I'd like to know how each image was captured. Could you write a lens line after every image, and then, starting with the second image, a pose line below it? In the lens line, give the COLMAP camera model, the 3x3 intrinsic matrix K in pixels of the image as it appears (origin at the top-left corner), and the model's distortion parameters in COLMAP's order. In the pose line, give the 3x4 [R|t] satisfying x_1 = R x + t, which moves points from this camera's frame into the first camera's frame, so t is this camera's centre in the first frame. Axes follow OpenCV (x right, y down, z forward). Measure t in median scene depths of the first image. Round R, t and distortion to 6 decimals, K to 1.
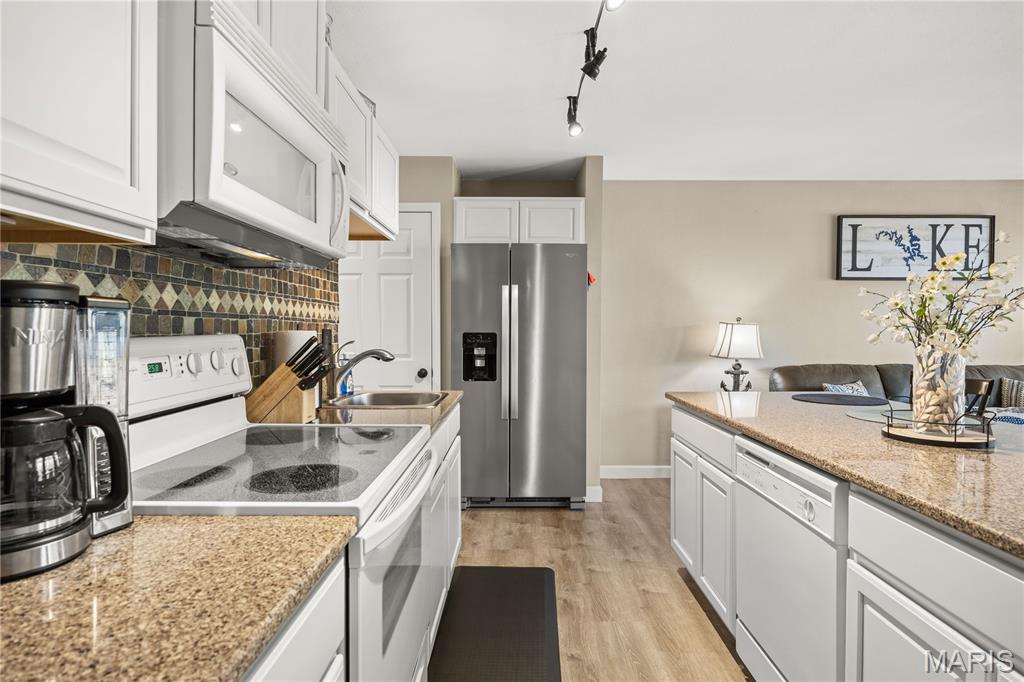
lens RADIAL K [[543.2, 0, 511.1], [0, 543.2, 333.4], [0, 0, 1]] dist [-0.002707, -0.001841]
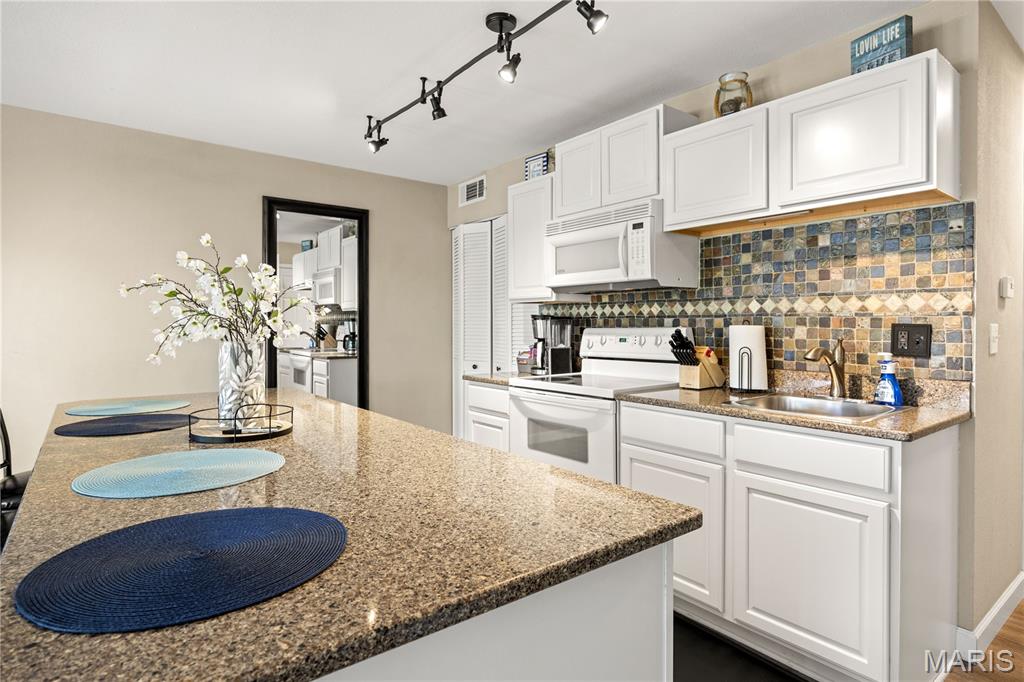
lens RADIAL K [[543.2, 0, 511.4], [0, 543.2, 332.0], [0, 0, 1]] dist [-0.002707, -0.001841]
pose [[-0.786907, 0.010314, -0.616986, 0.379838], [-0.001937, 0.999814, 0.019184, -0.006019], [0.617069, 0.016292, -0.786741, 0.774716]]
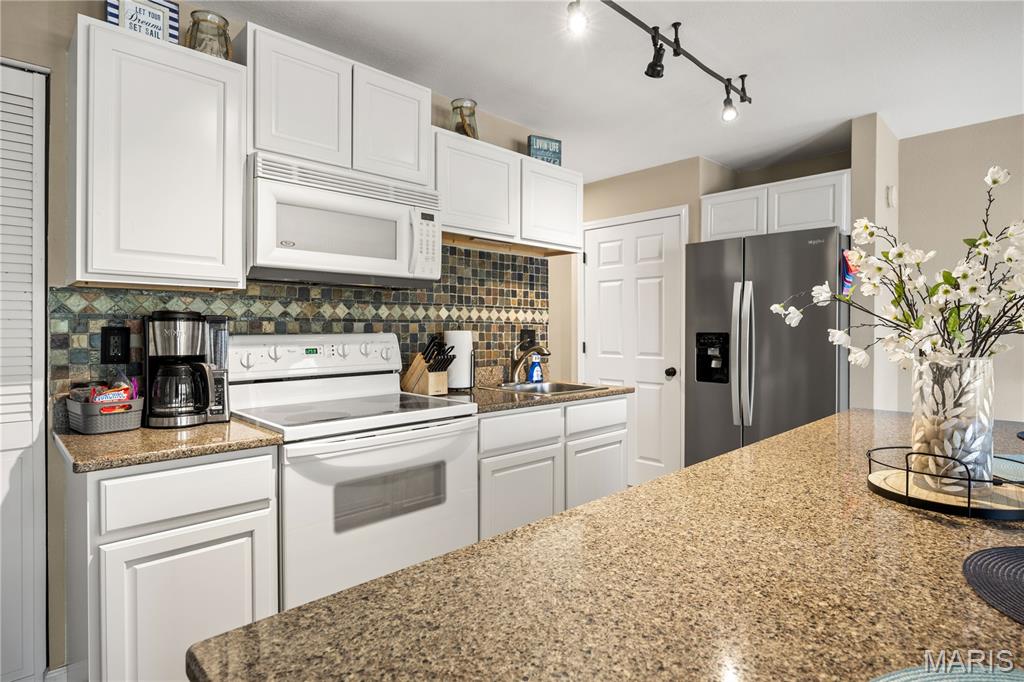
lens RADIAL K [[543.2, 0, 519.2], [0, 543.2, 333.9], [0, 0, 1]] dist [-0.002707, -0.001841]
pose [[0.702729, 0.006398, -0.711429, 0.332707], [-0.004895, 0.999979, 0.004158, -0.001465], [0.711441, 0.000561, 0.702745, 0.060826]]
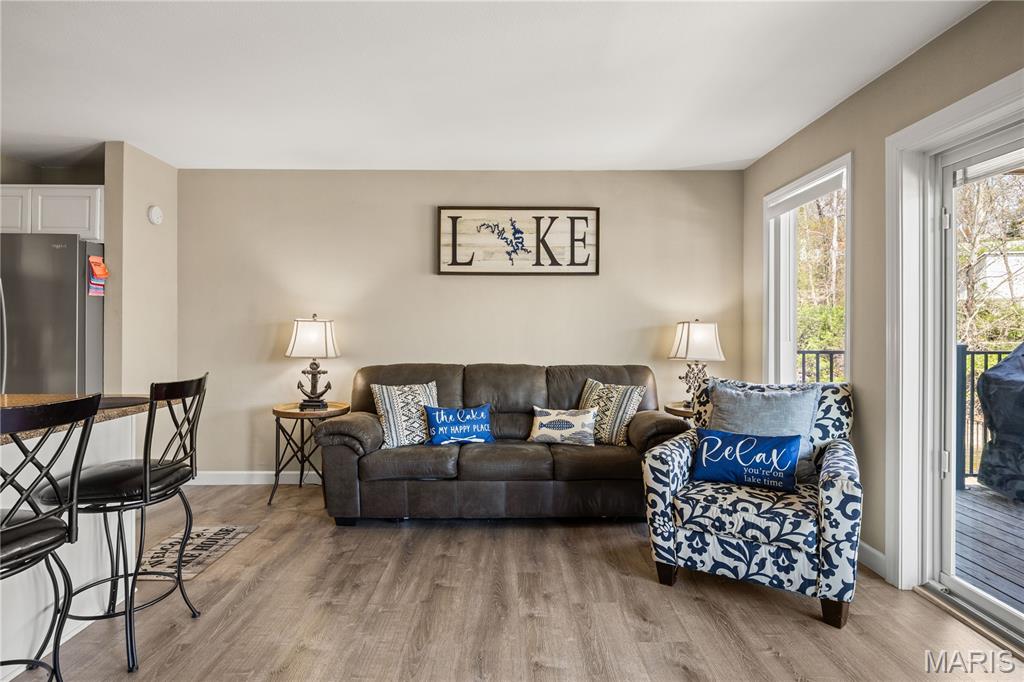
lens RADIAL K [[543.2, 0, 510.6], [0, 543.2, 332.3], [0, 0, 1]] dist [-0.002707, -0.001841]
pose [[0.999890, 0.002580, 0.014593, 0.743880], [-0.002597, 0.999996, 0.001182, 0.000374], [-0.014590, -0.001219, 0.999893, 0.050306]]
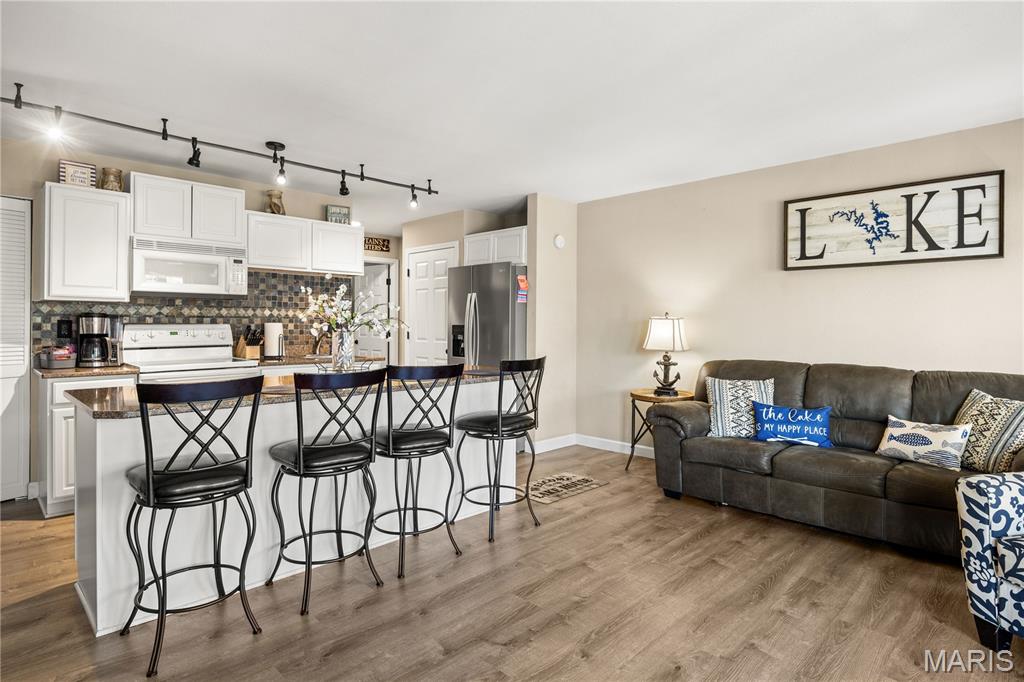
lens RADIAL K [[543.2, 0, 517.5], [0, 543.2, 325.9], [0, 0, 1]] dist [-0.002707, -0.001841]
pose [[0.717409, 0.006166, -0.696625, 0.957565], [-0.008553, 0.999963, 0.000043, -0.000470], [0.696600, 0.005928, 0.717435, 0.015157]]
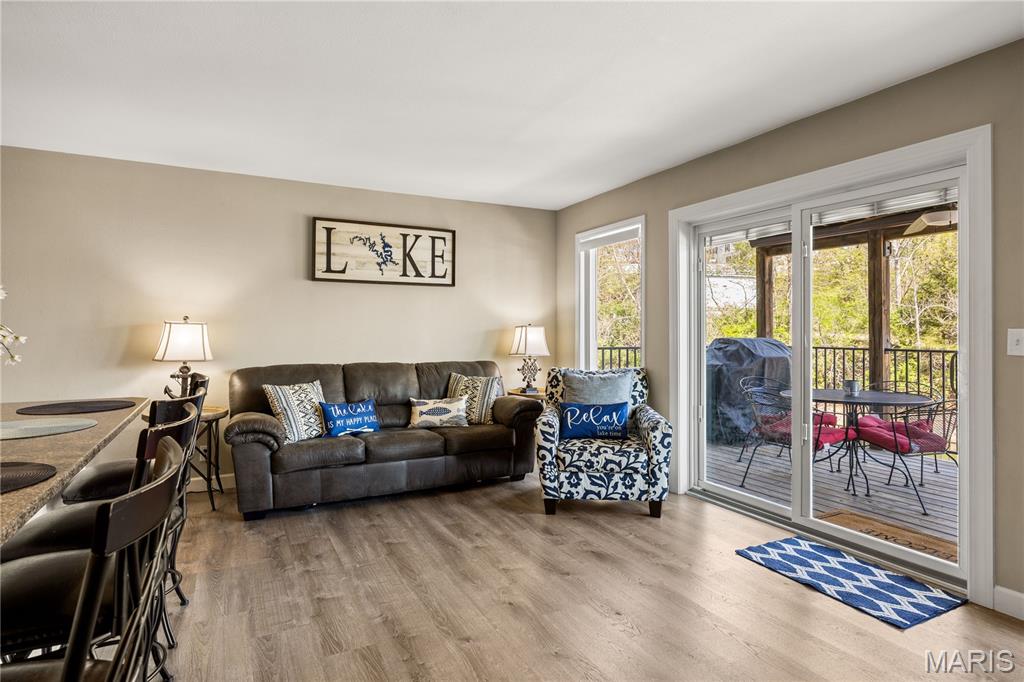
lens RADIAL K [[543.2, 0, 510.3], [0, 543.2, 332.8], [0, 0, 1]] dist [-0.002707, -0.001841]
pose [[0.886678, 0.001377, 0.462384, 0.479734], [-0.000392, 0.999997, -0.002226, 0.000384], [-0.462386, 0.001793, 0.886677, -0.070339]]
